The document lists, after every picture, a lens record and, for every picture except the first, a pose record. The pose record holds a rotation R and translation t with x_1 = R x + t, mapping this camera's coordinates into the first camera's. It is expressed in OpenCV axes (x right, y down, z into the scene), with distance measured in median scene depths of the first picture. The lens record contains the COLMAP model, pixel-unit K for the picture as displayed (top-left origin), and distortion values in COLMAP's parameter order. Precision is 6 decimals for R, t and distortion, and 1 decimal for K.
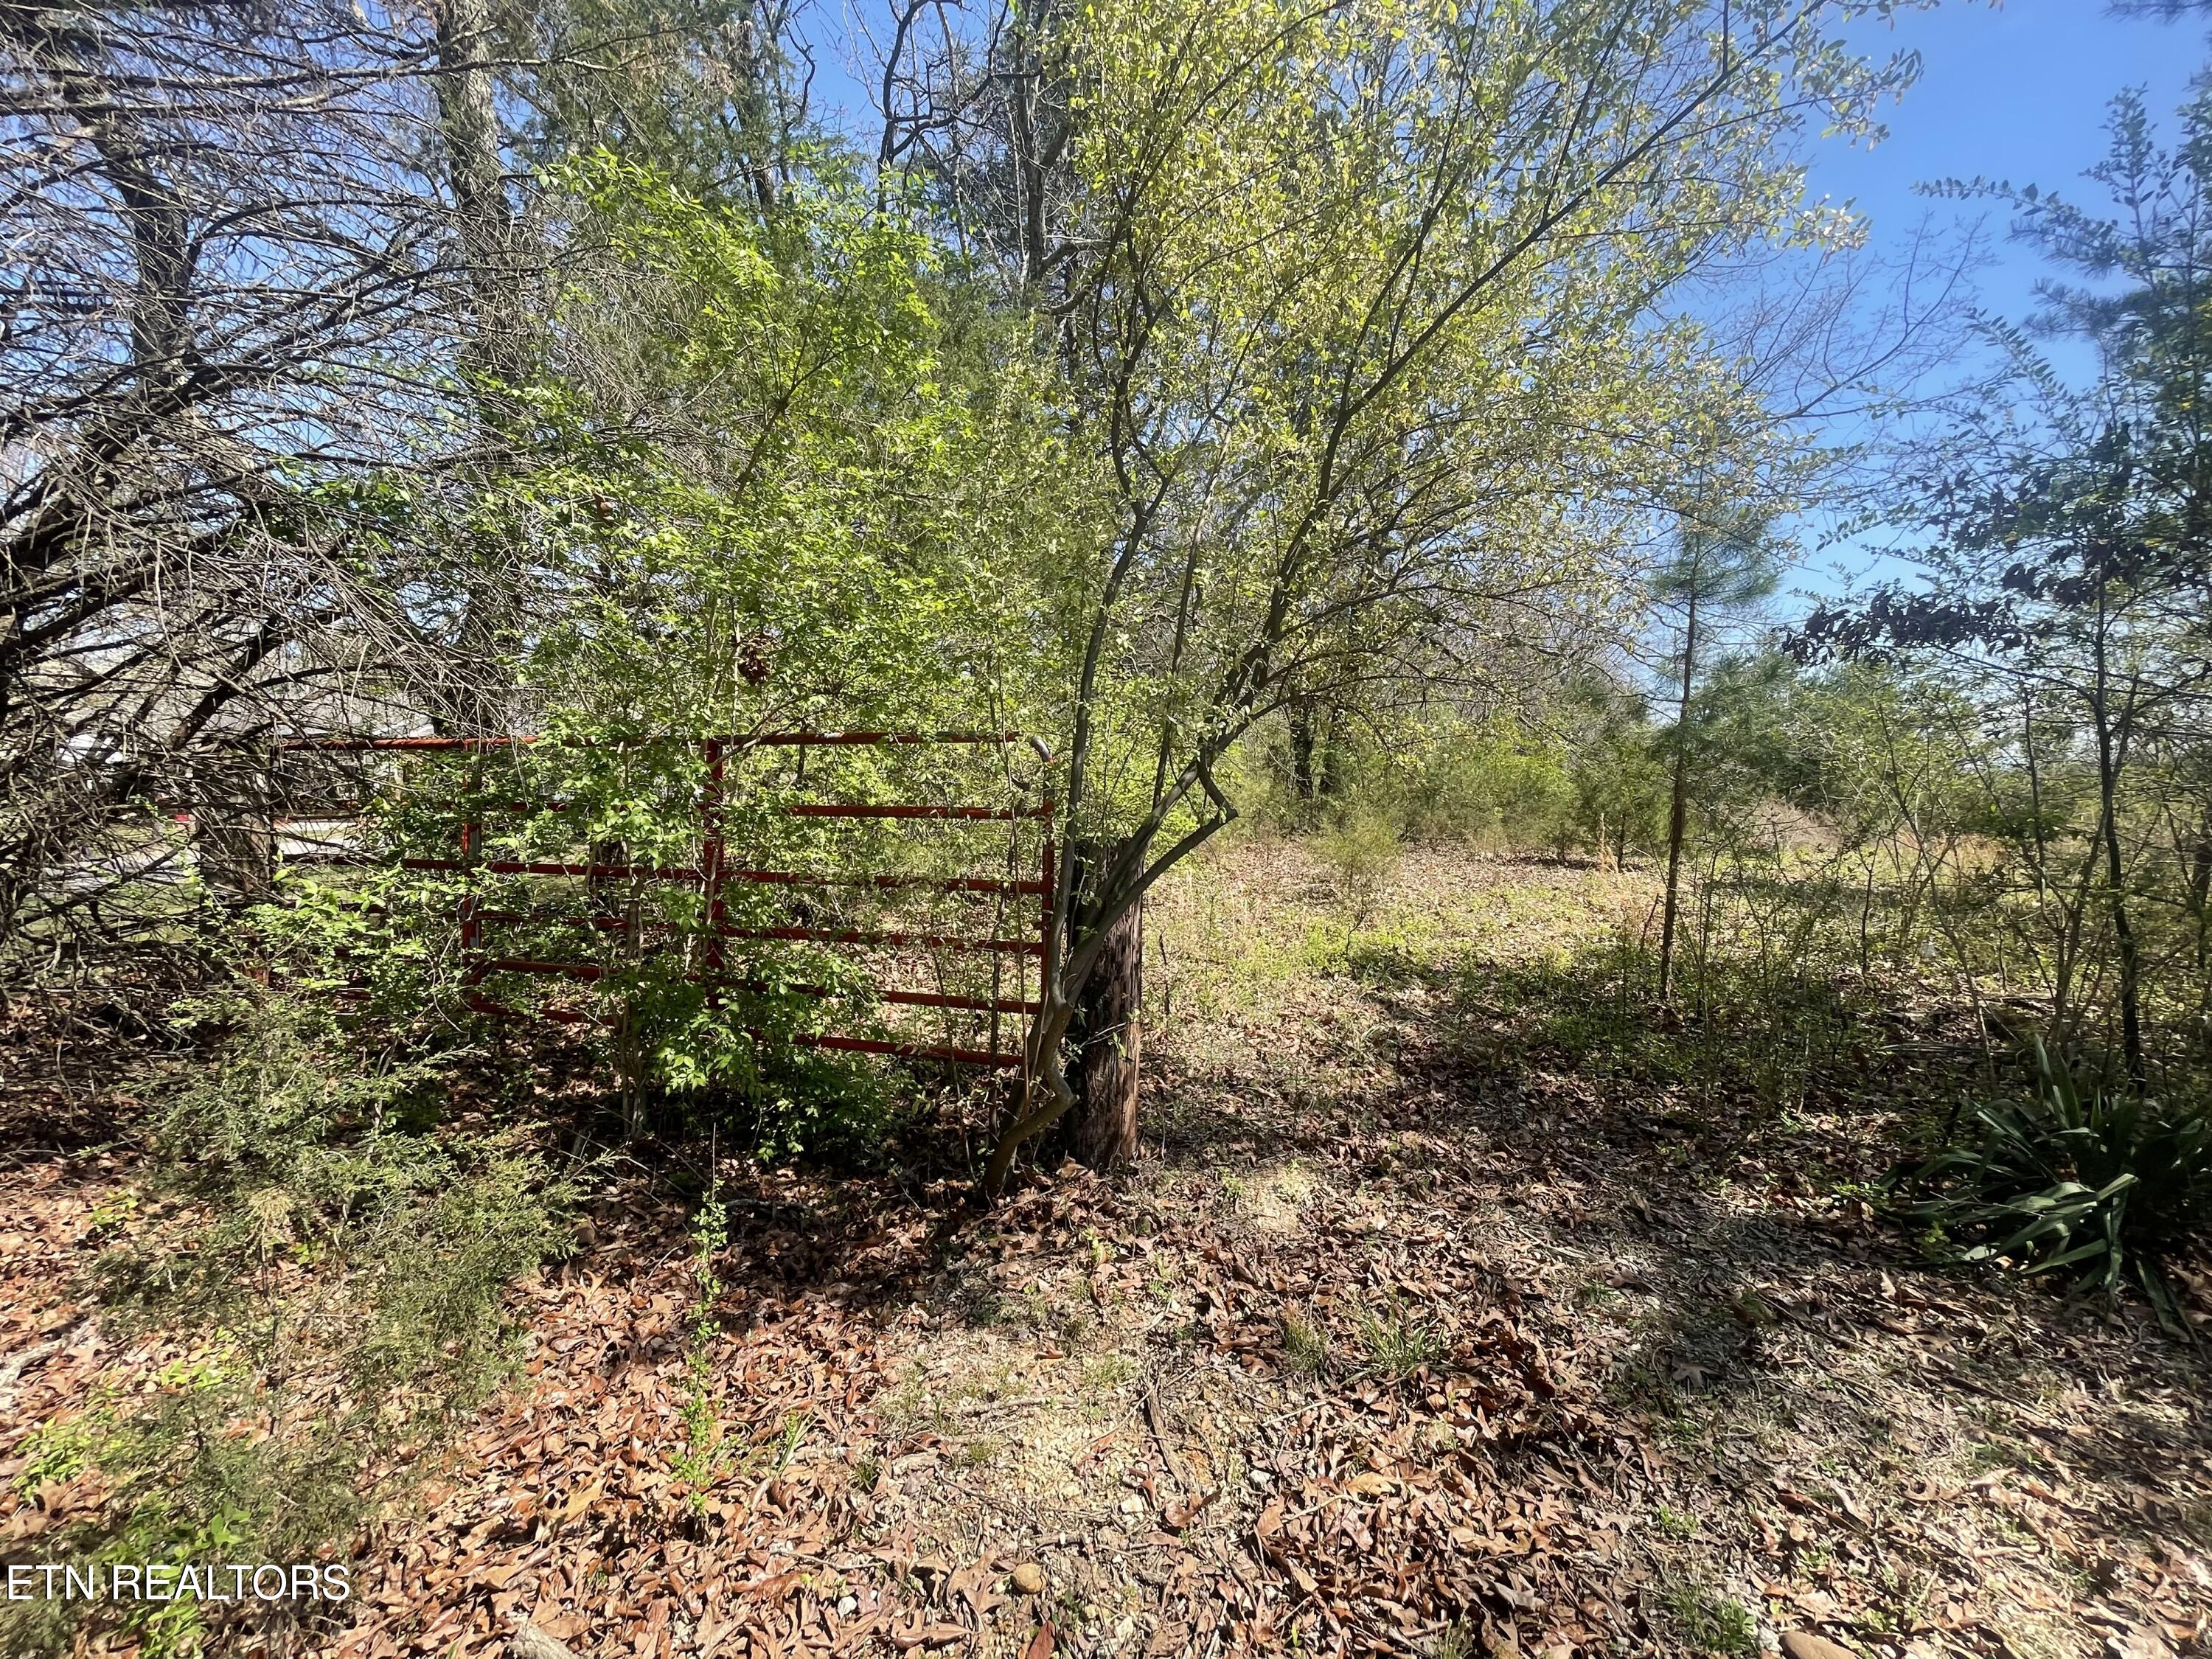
lens RADIAL K [[906.0, 0, 1105.4], [0, 906.0, 830.5], [0, 0, 1]] dist [0.013382, -0.001278]
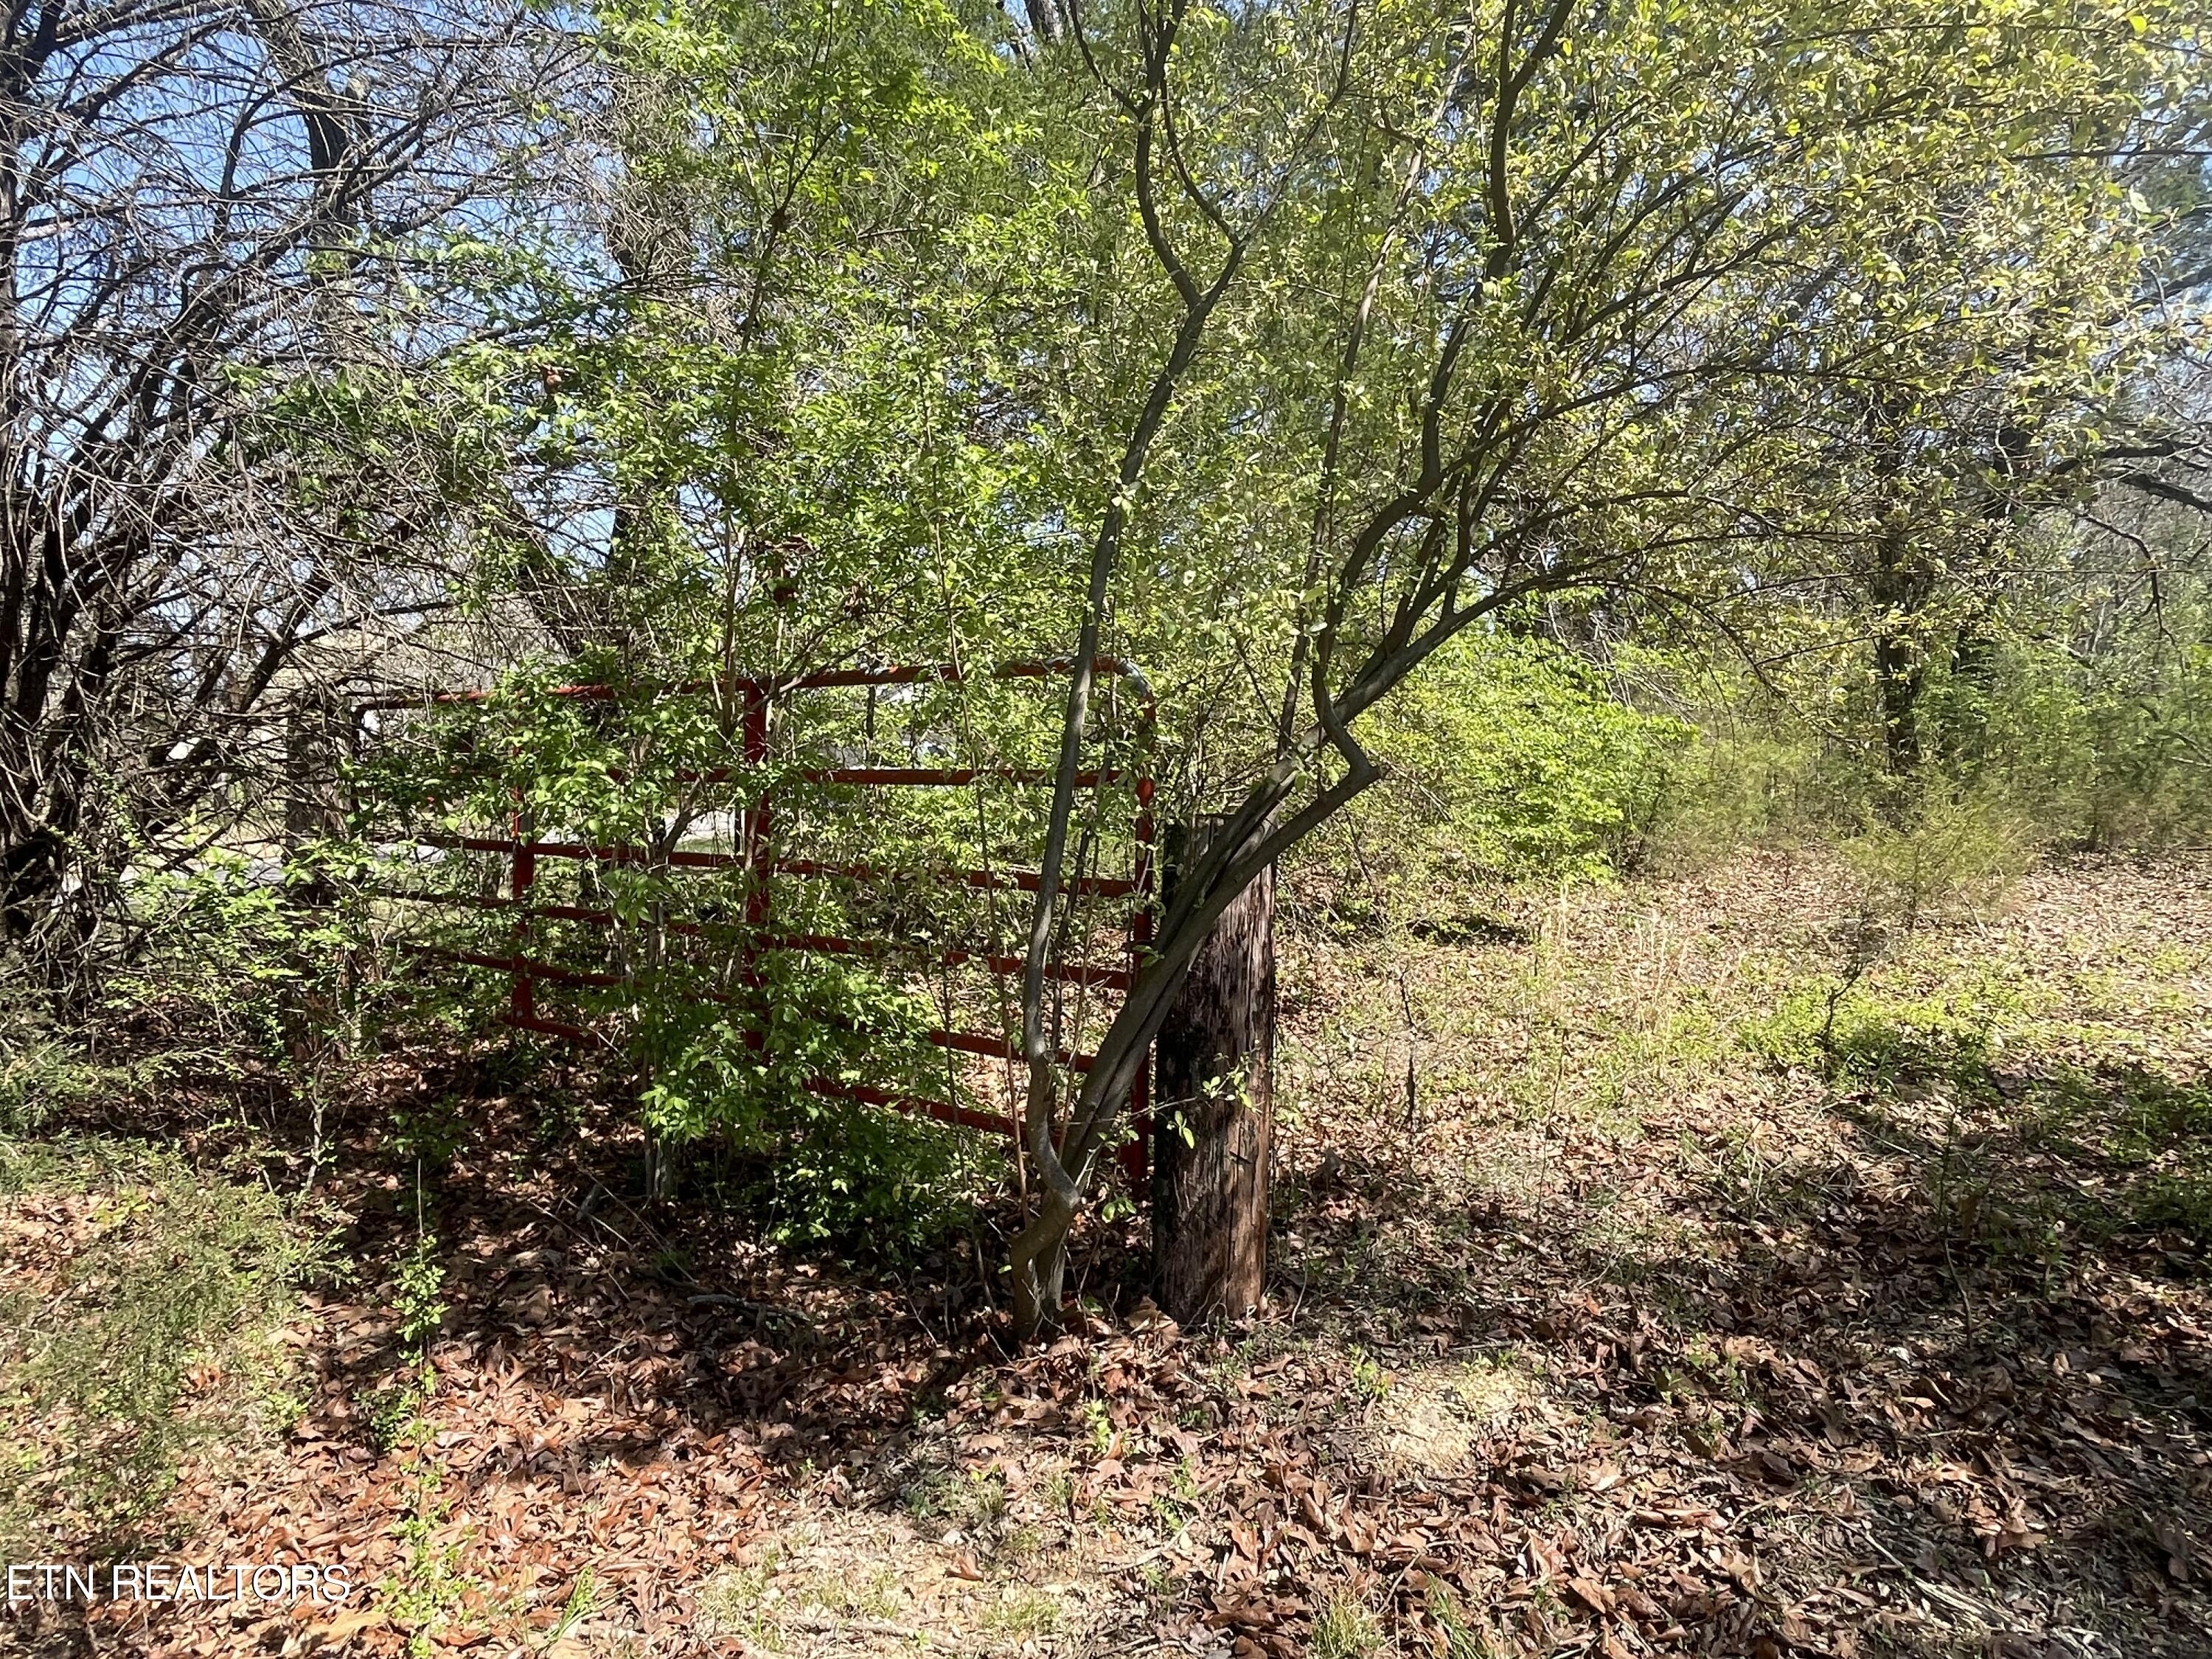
lens RADIAL K [[1357.6, 0, 1106.4], [0, 1357.6, 824.6], [0, 0, 1]] dist [0.018069, -0.003977]
pose [[0.932826, 0.007390, -0.360251, 0.321072], [-0.009093, 0.999954, -0.003032, 0.025372], [0.360212, 0.006104, 0.932850, 0.084237]]
